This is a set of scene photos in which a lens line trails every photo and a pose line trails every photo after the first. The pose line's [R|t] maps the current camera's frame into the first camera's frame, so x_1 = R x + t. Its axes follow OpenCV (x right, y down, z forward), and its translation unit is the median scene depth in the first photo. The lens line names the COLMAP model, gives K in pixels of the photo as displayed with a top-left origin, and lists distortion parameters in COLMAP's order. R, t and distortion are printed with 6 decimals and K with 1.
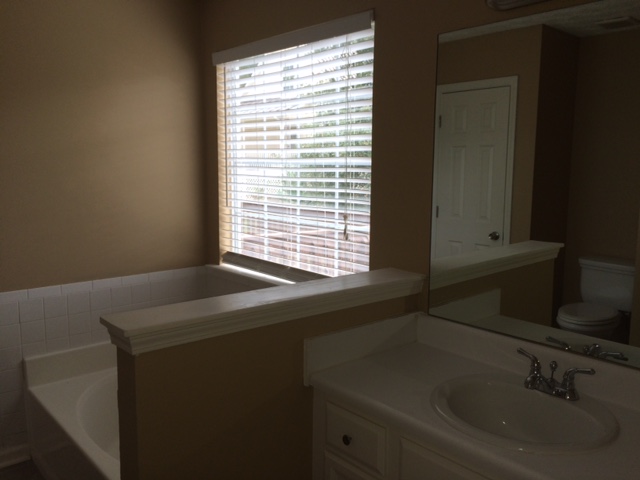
lens RADIAL K [[555.8, 0, 320.0], [0, 555.8, 241.1], [0, 0, 1]] dist [0.017092, 0.002223]
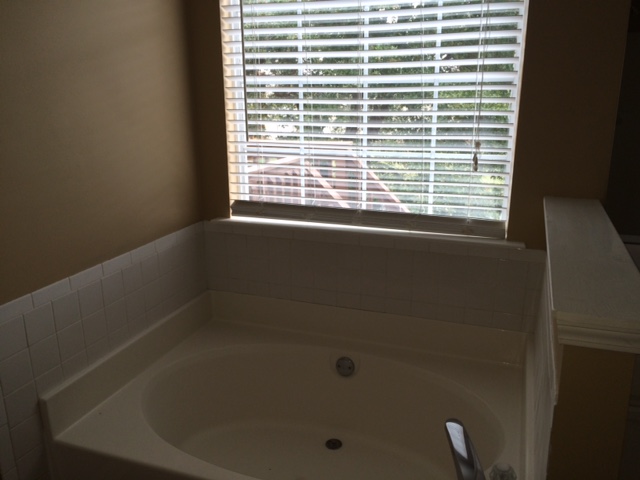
lens RADIAL K [[555.8, 0, 320.0], [0, 555.8, 241.1], [0, 0, 1]] dist [0.017092, 0.002223]
pose [[0.886361, -0.141790, 0.440749, -0.481510], [0.079712, 0.984472, 0.156402, -0.042606], [-0.456081, -0.103496, 0.883900, 0.283920]]
